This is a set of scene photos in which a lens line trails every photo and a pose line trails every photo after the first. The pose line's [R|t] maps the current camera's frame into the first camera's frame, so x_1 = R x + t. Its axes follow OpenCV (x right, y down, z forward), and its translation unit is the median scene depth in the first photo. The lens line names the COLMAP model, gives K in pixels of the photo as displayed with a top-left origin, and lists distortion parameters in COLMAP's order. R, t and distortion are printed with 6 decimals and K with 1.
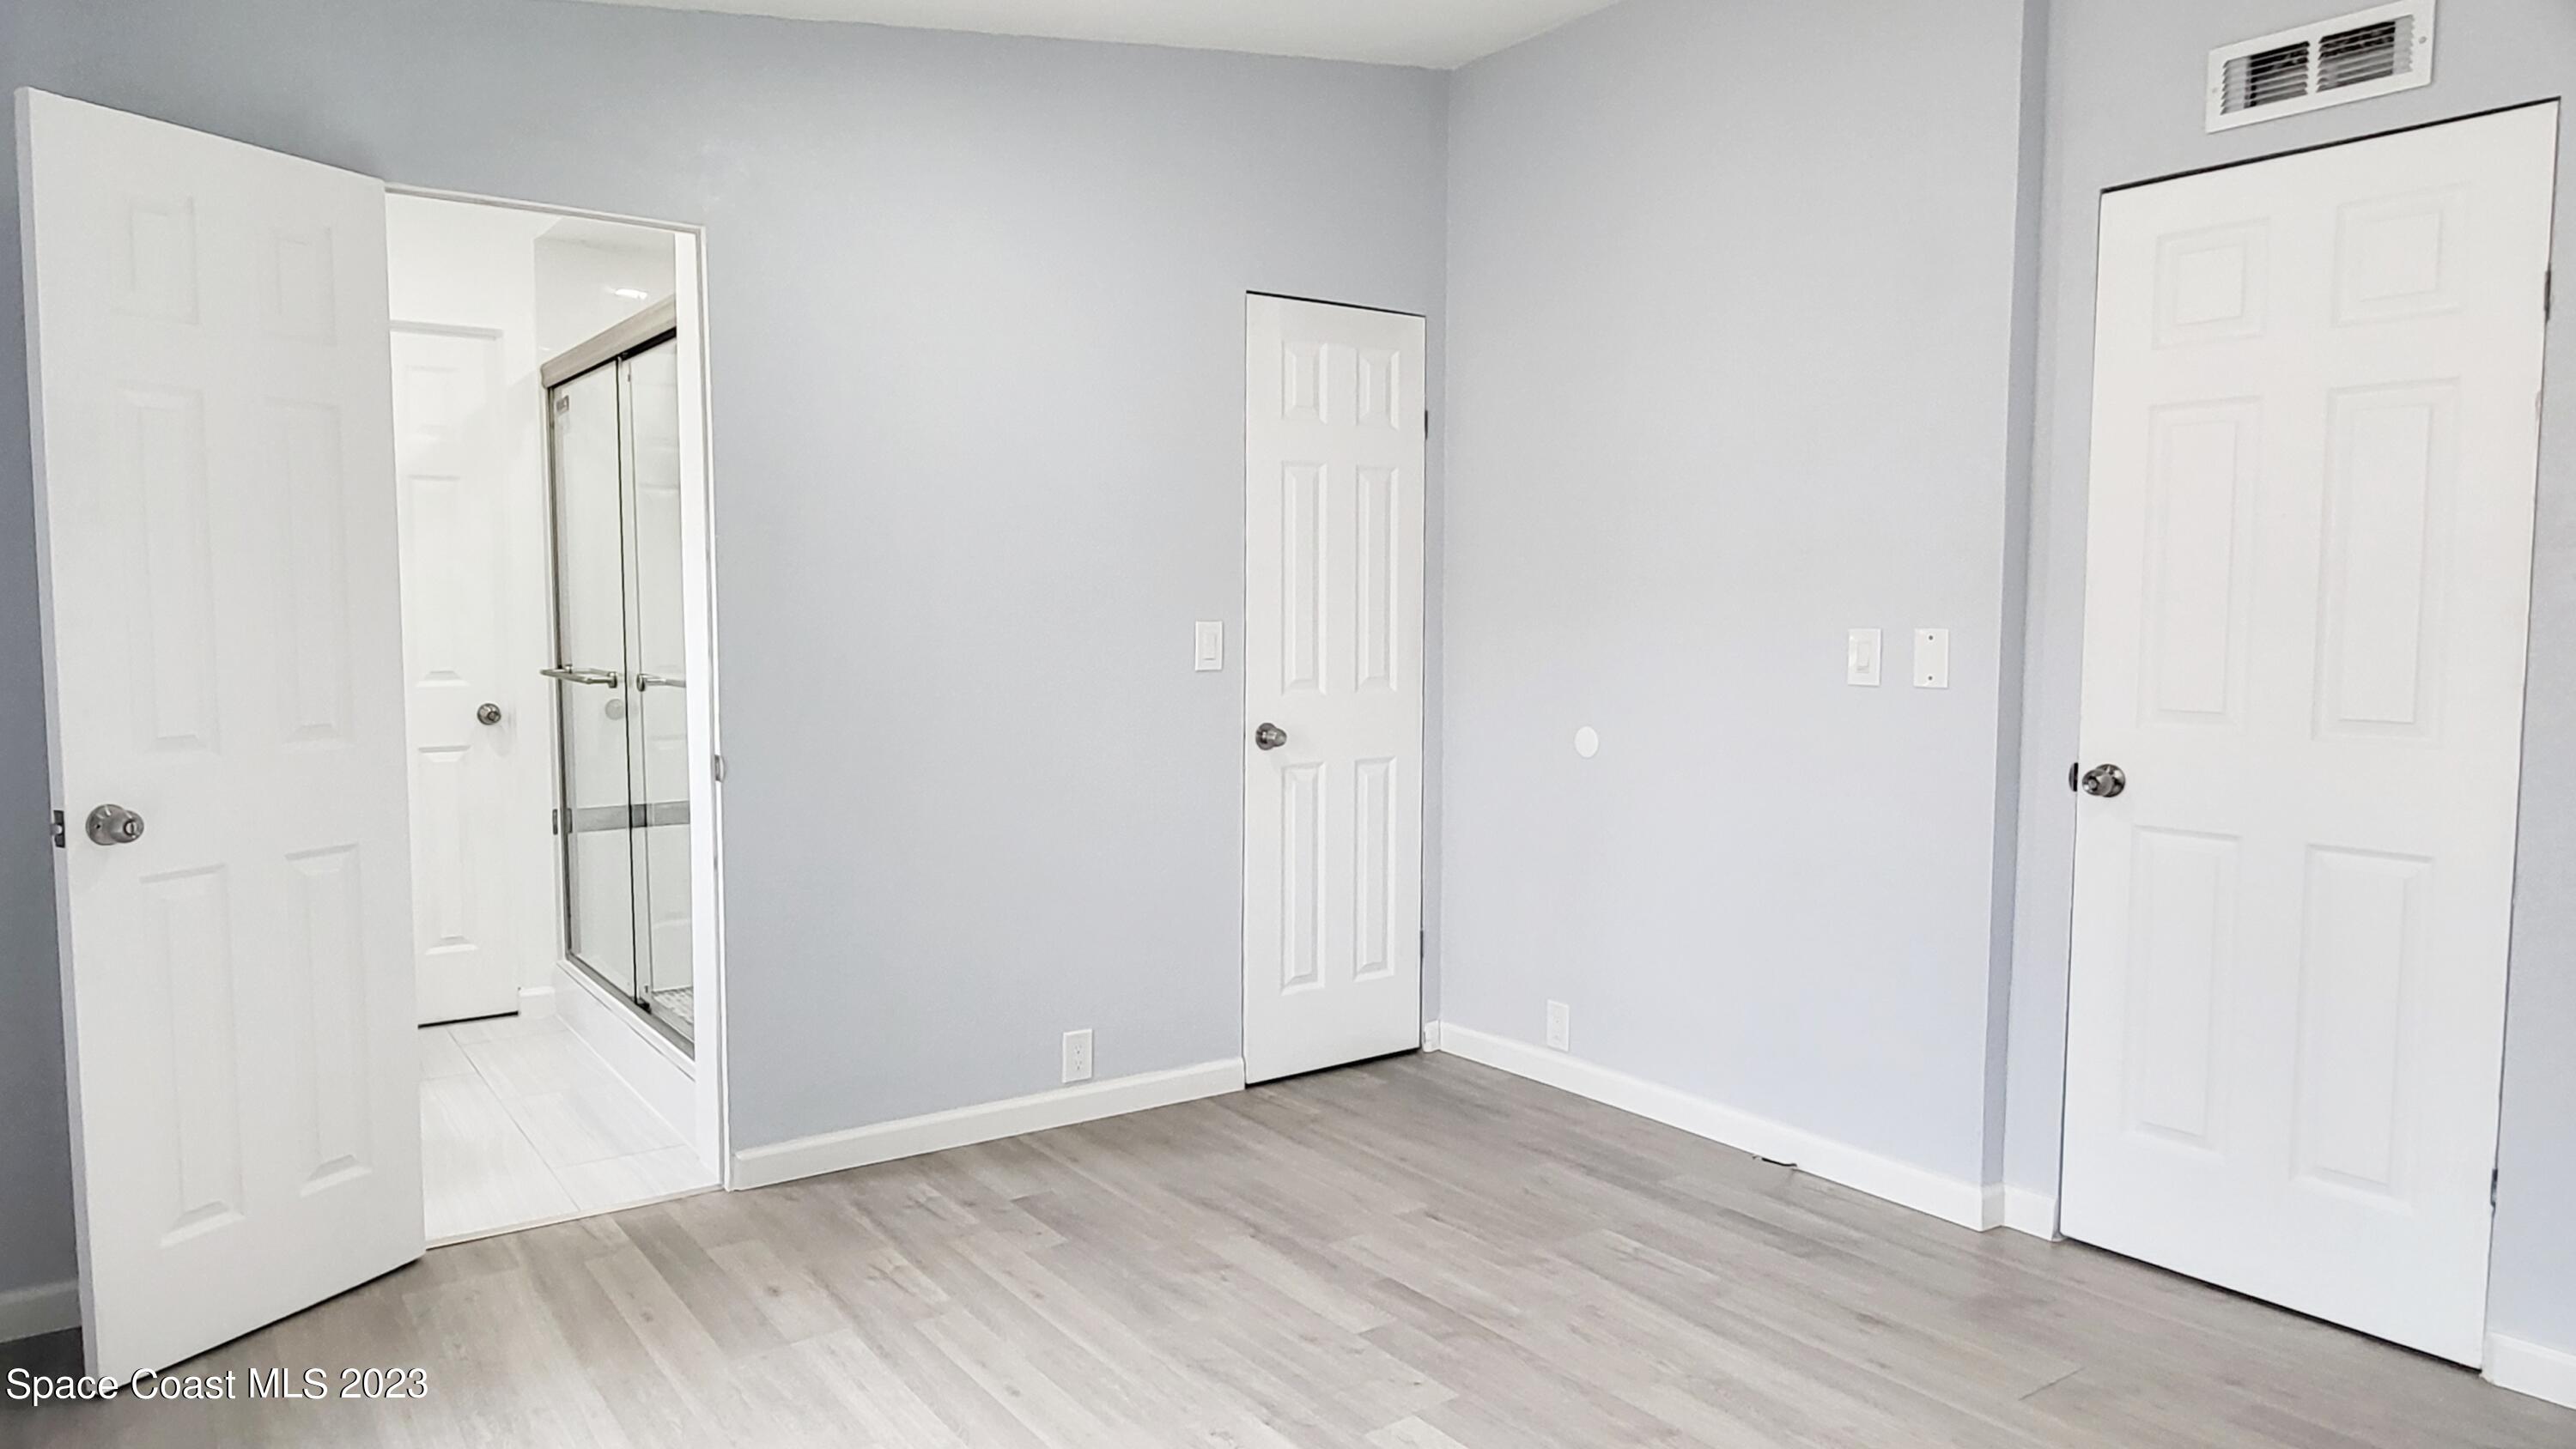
lens RADIAL K [[1582.7, 0, 1277.1], [0, 1582.7, 724.5], [0, 0, 1]] dist [-0.027783, -0.002695]
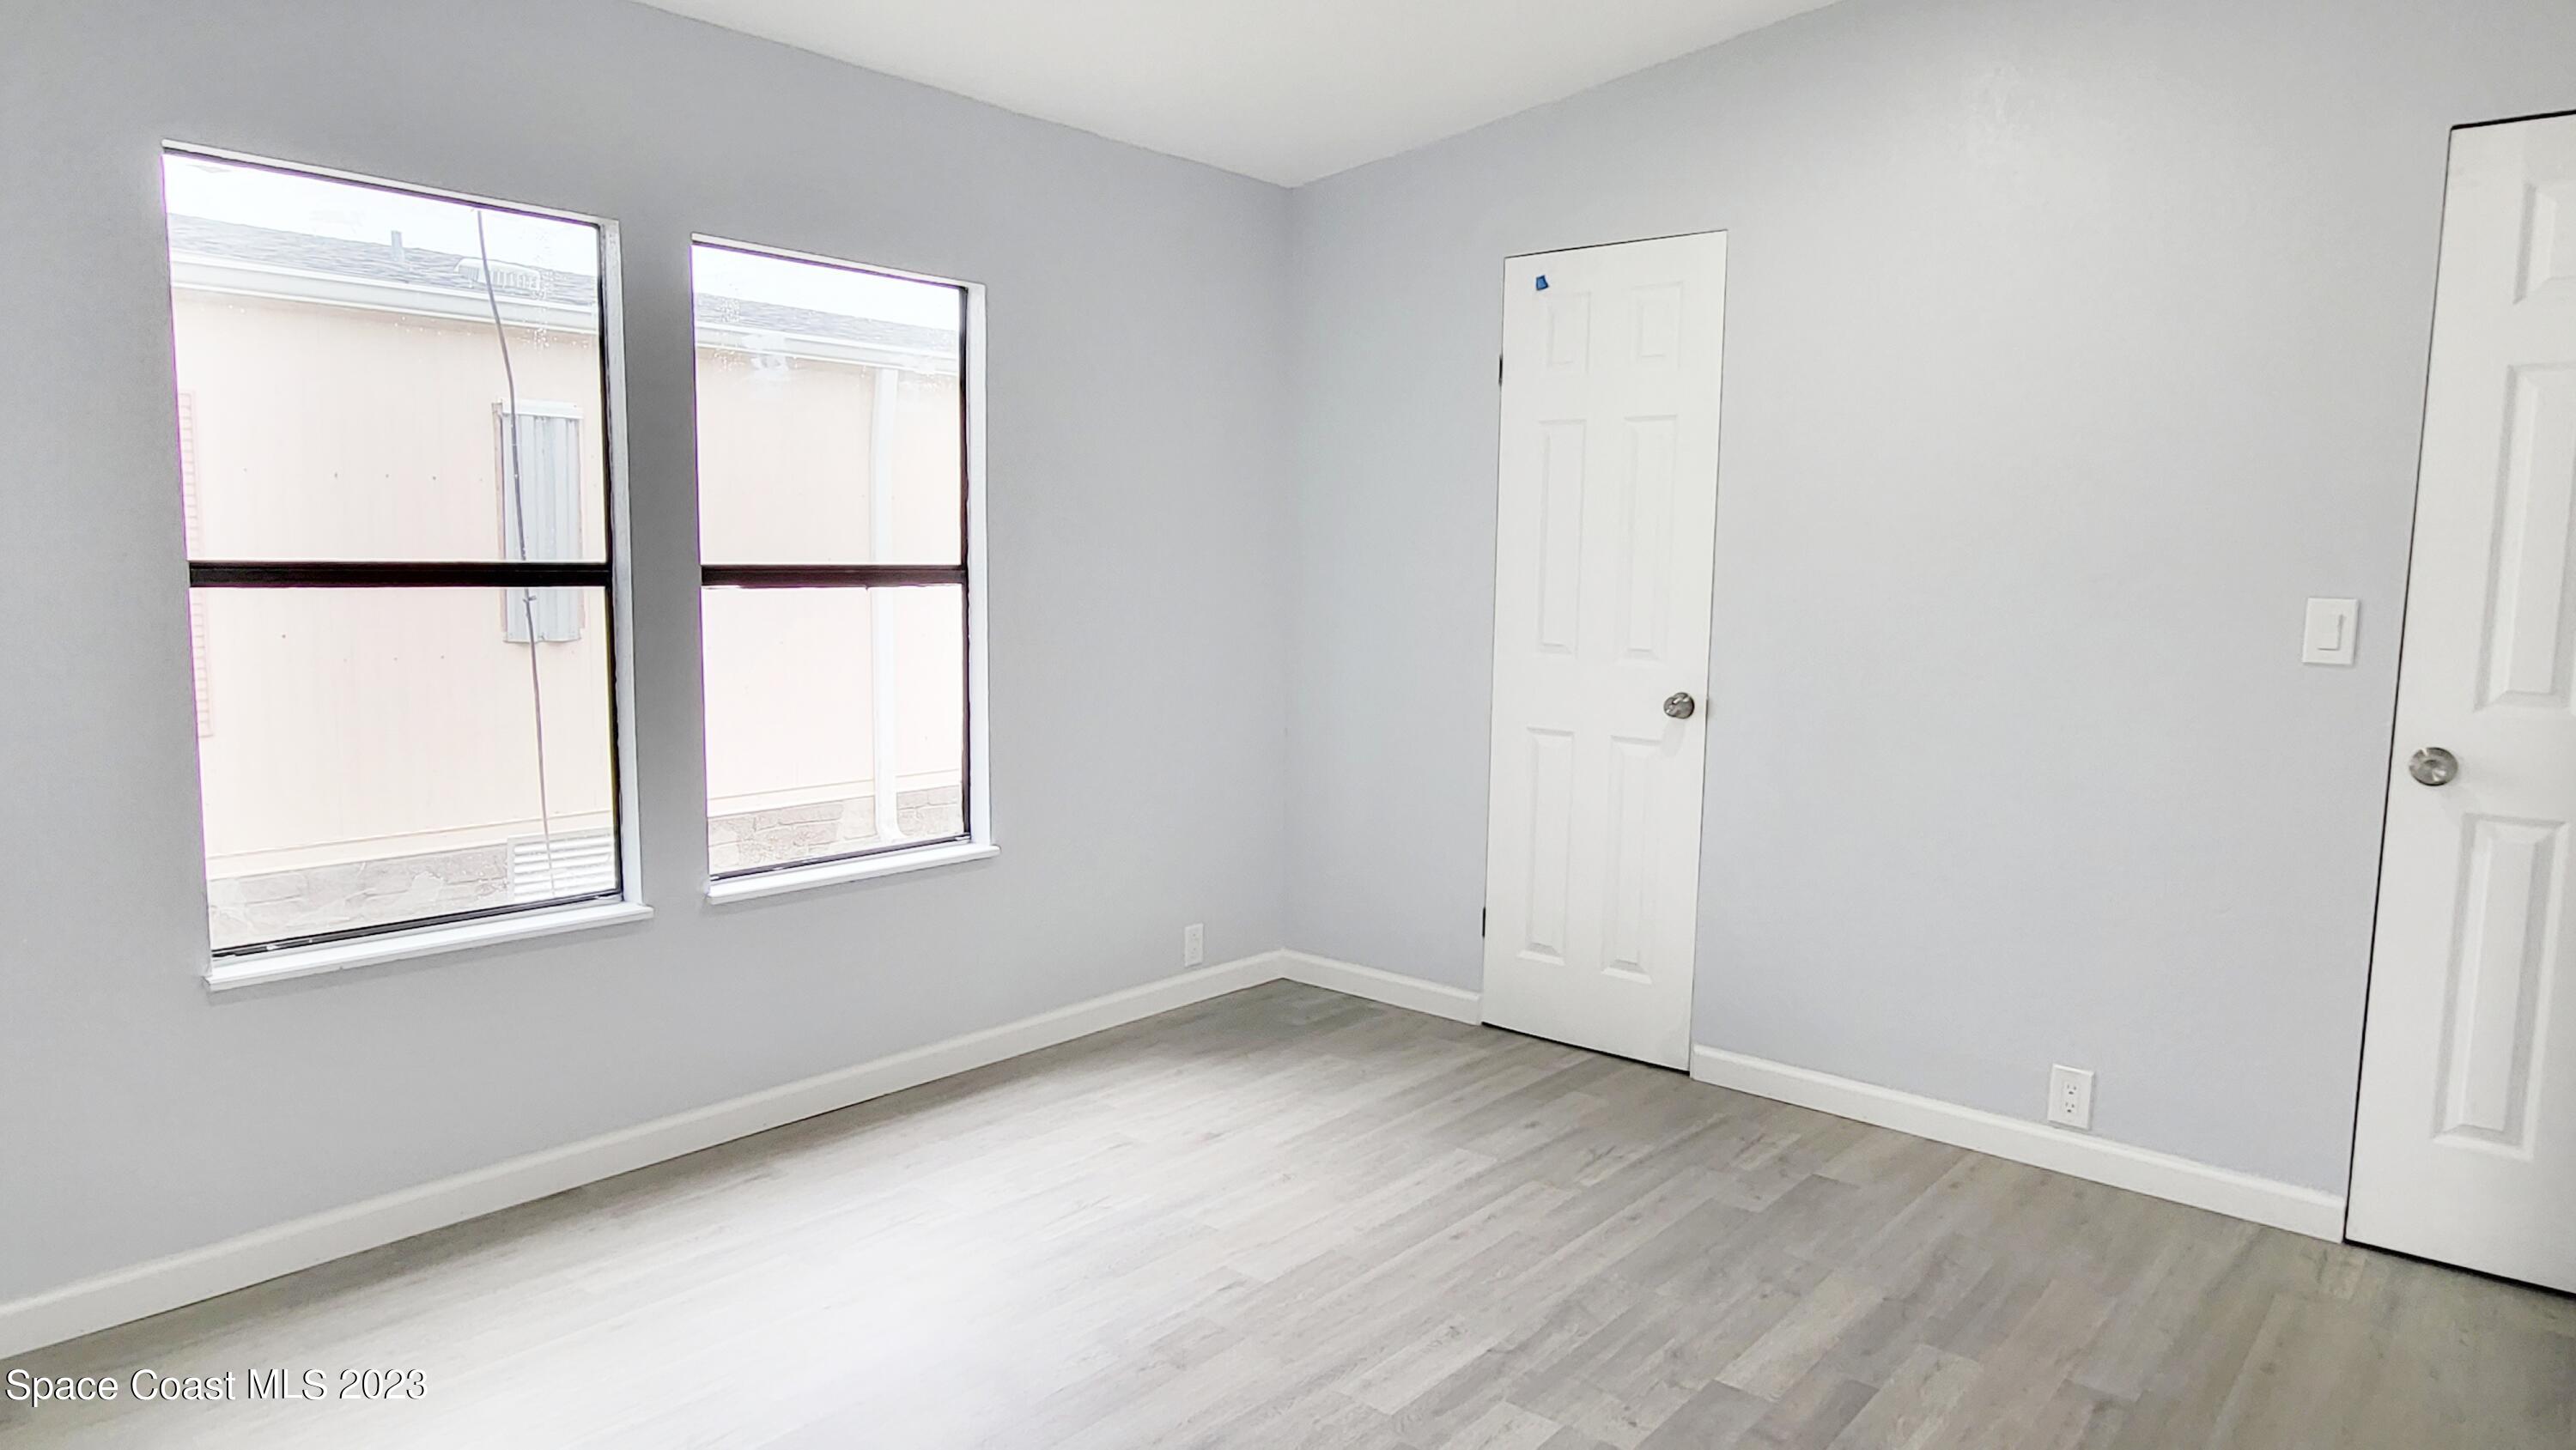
lens RADIAL K [[1582.8, 0, 1297.5], [0, 1582.8, 732.9], [0, 0, 1]] dist [-0.027783, -0.002695]
pose [[0.229535, 0.113214, -0.966693, 0.714378], [-0.085521, 0.991716, 0.095838, -0.040000], [0.969536, 0.060674, 0.237316, 0.462938]]
